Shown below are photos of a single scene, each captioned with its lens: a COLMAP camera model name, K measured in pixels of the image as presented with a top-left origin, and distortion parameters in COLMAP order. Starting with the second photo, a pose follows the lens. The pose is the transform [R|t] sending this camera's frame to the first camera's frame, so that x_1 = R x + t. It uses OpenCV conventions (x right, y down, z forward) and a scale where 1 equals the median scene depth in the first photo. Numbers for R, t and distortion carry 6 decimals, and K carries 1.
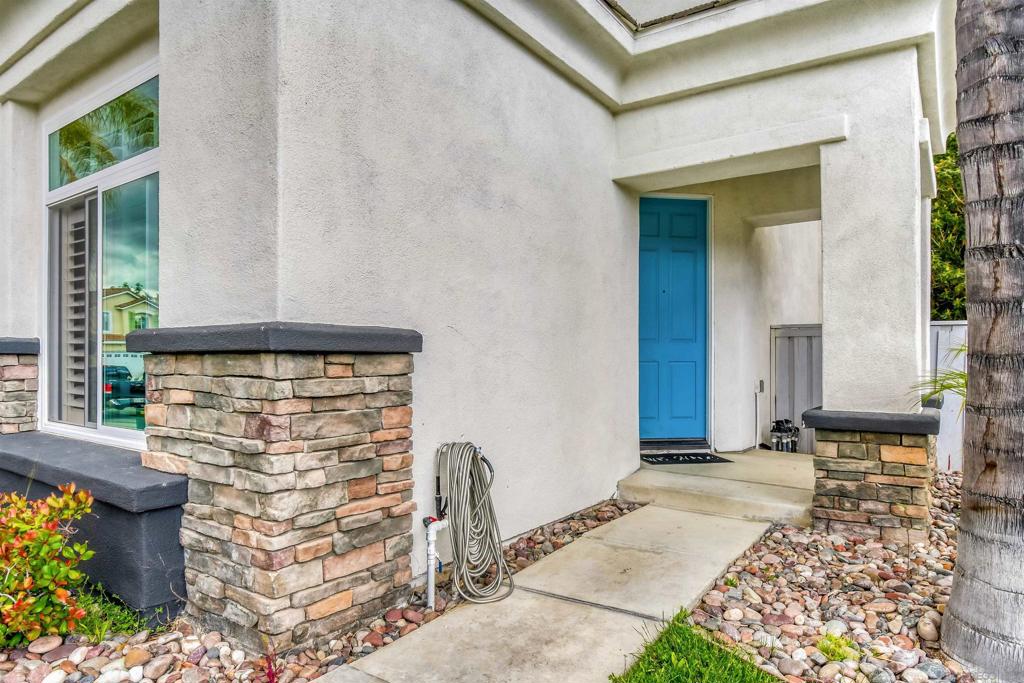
lens RADIAL K [[637.4, 0, 489.9], [0, 637.4, 356.5], [0, 0, 1]] dist [0.000892, 0.000072]
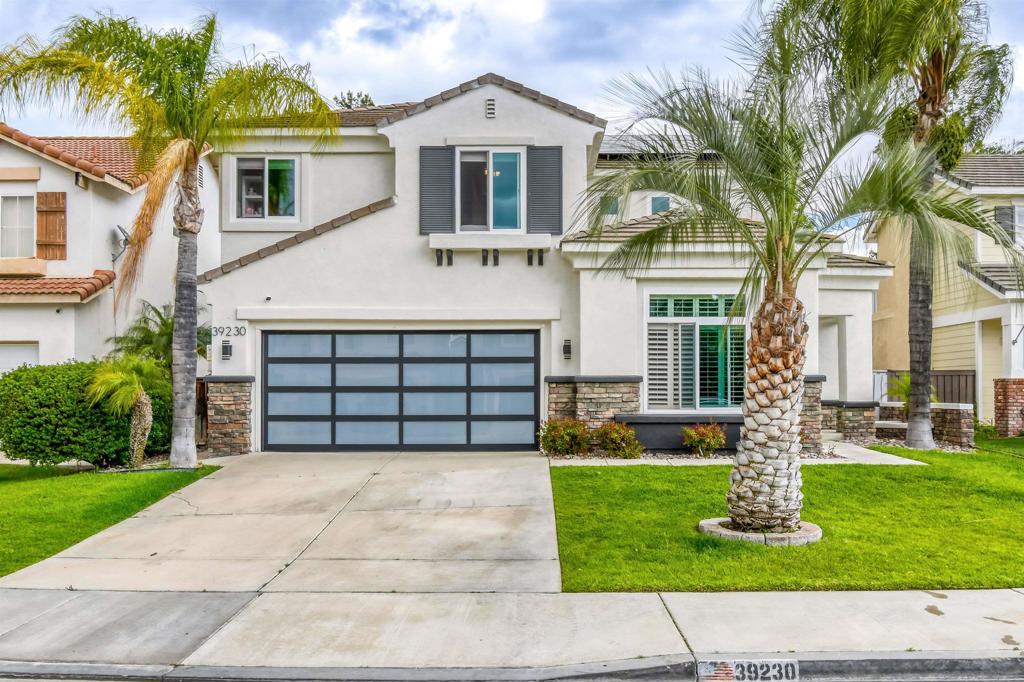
lens RADIAL K [[926.3, 0, 536.2], [0, 926.3, 369.9], [0, 0, 1]] dist [-0.006346, -0.003881]
pose [[0.815445, 0.011554, 0.578719, -3.442039], [0.000550, 0.999785, -0.020735, 0.025301], [-0.578834, 0.017226, 0.815263, -1.859698]]
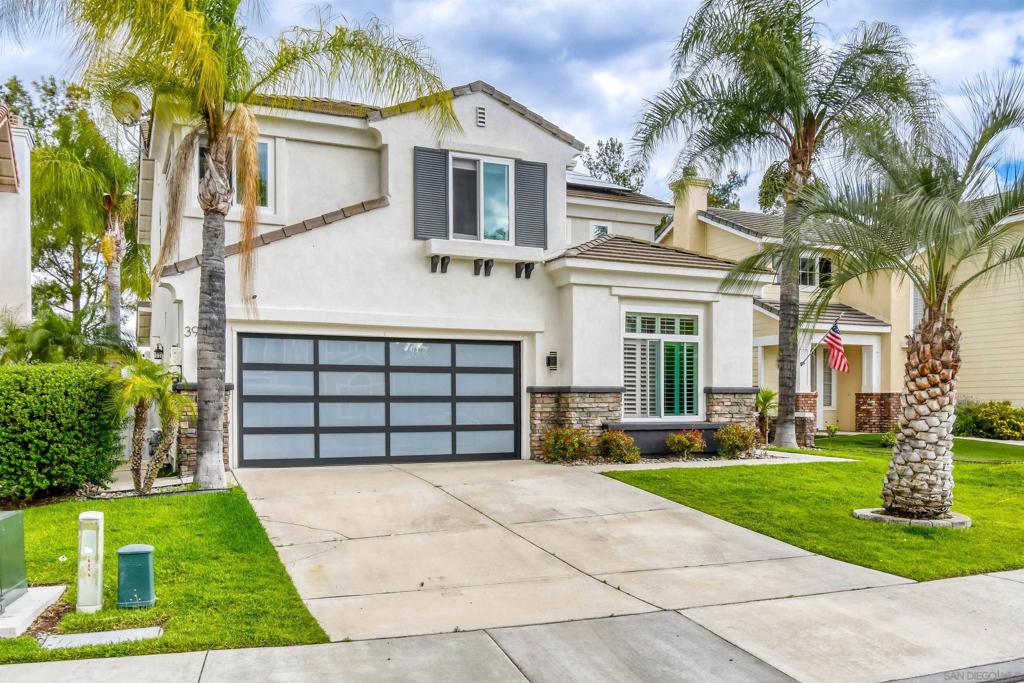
lens RADIAL K [[848.4, 0, 513.1], [0, 848.4, 410.4], [0, 0, 1]] dist [-0.009006, -0.006278]
pose [[0.505187, -0.005667, 0.862991, -4.394937], [0.000707, 0.999981, 0.006153, 0.052436], [-0.863010, -0.002499, 0.505181, -0.450976]]
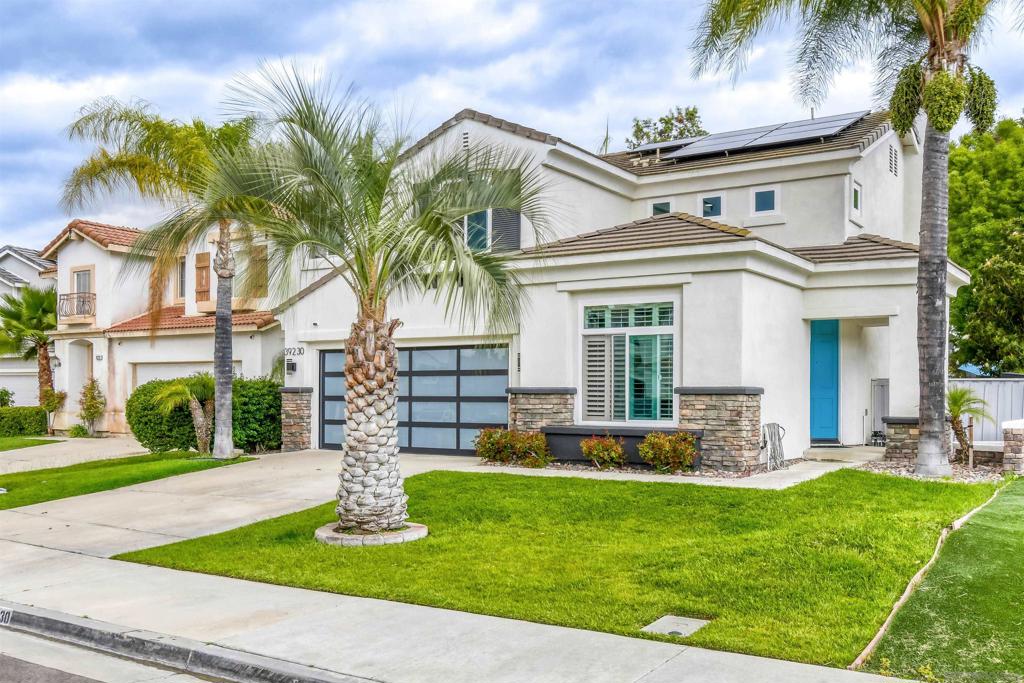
lens RADIAL K [[936.3, 0, 510.1], [0, 936.3, 390.4], [0, 0, 1]] dist [0.014076, 0.002204]
pose [[0.999216, 0.004883, 0.039277, -1.241012], [-0.004729, 0.999981, -0.003998, -0.000889], [-0.039295, 0.003809, 0.999220, -2.920125]]
